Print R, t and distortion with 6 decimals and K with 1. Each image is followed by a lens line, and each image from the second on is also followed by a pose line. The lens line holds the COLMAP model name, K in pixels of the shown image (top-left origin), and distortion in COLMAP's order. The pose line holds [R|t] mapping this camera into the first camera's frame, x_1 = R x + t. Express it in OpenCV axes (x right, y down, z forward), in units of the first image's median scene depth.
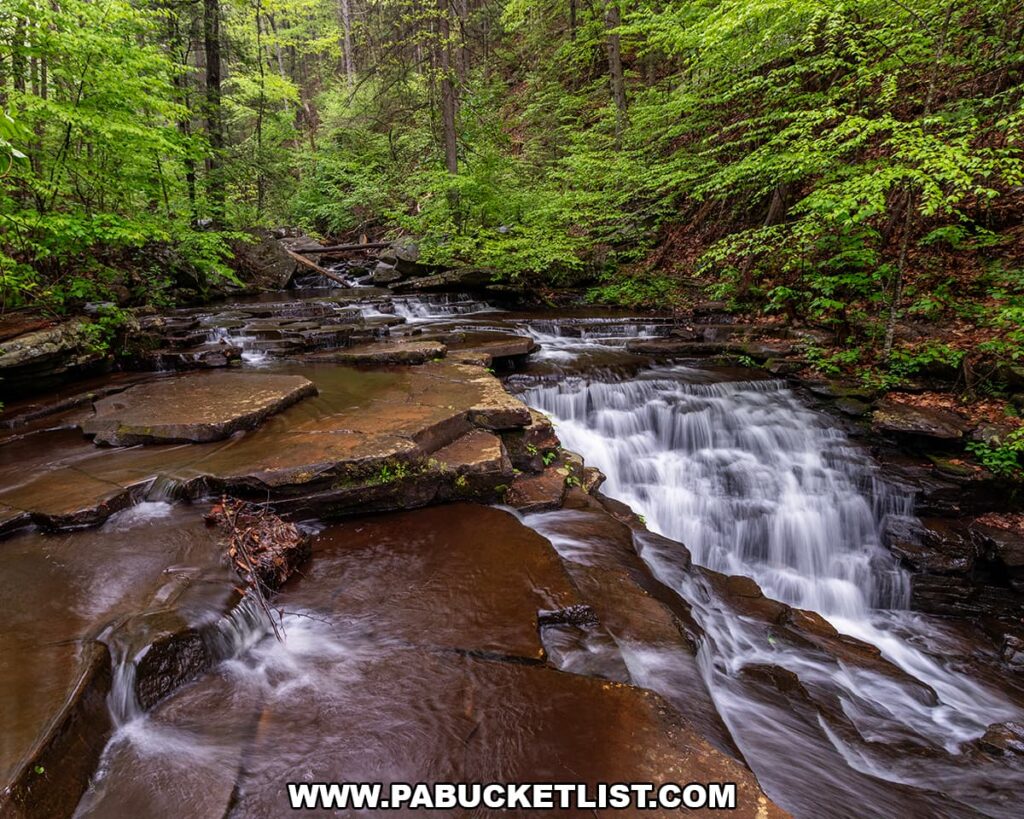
lens RADIAL K [[529.7, 0, 522.4], [0, 529.7, 385.4], [0, 0, 1]] dist [-0.004690, 0.001157]
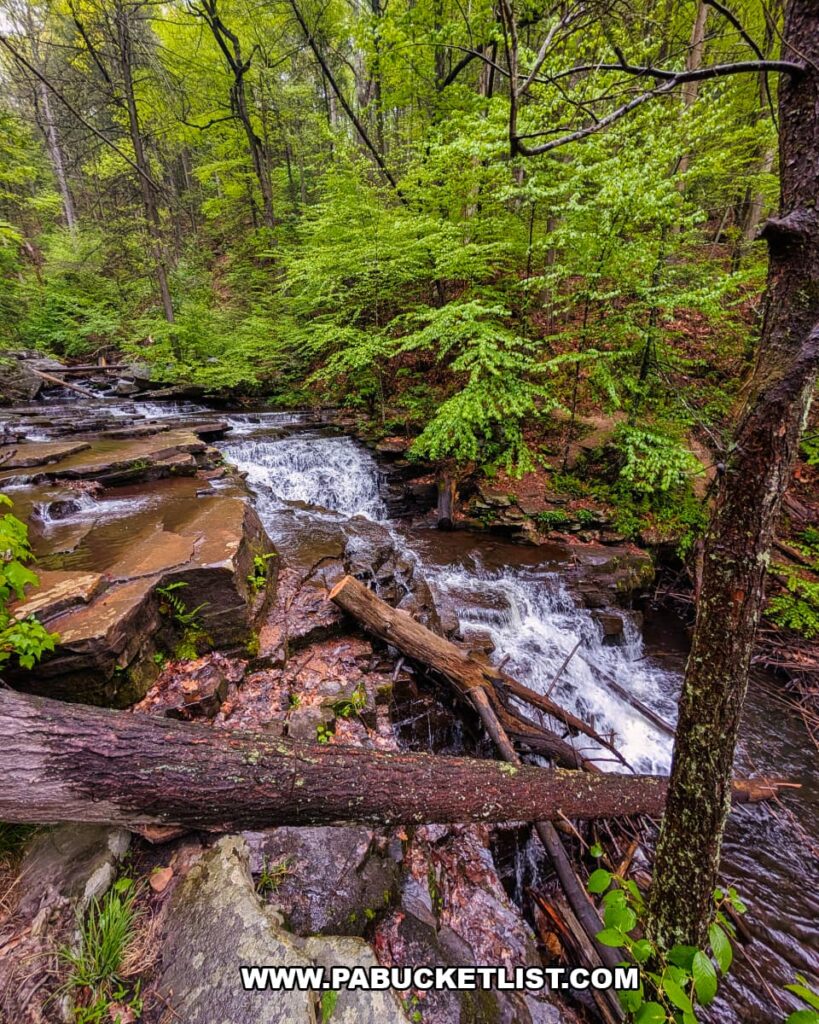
lens RADIAL K [[362.1, 0, 410.7], [0, 362.1, 484.9], [0, 0, 1]] dist [-0.001705, -0.000360]
pose [[0.920491, -0.096048, 0.378776, 0.094827], [0.077167, 0.994913, 0.064755, 0.081812], [-0.383069, -0.030377, 0.923220, -0.366606]]
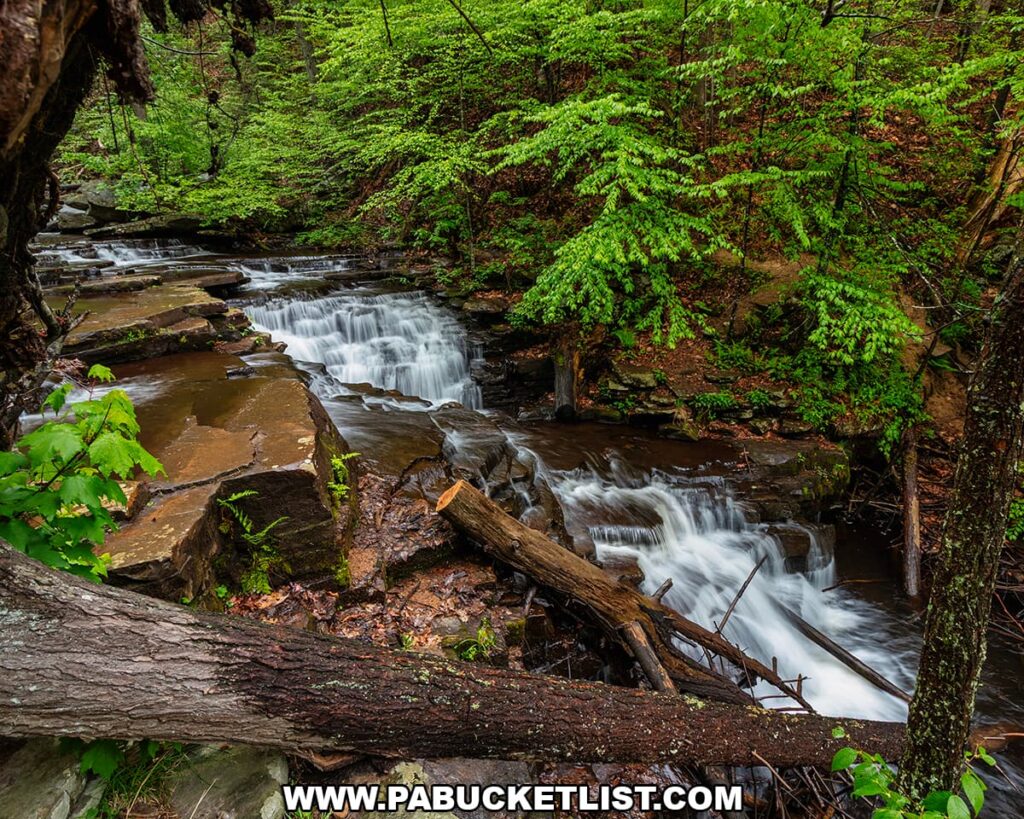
lens RADIAL K [[529.7, 0, 522.4], [0, 529.7, 385.4], [0, 0, 1]] dist [-0.004690, 0.001157]
pose [[0.899248, -0.126560, 0.418732, 0.050490], [0.086728, 0.989812, 0.112915, 0.080971], [-0.428756, -0.065223, 0.901063, -0.379638]]
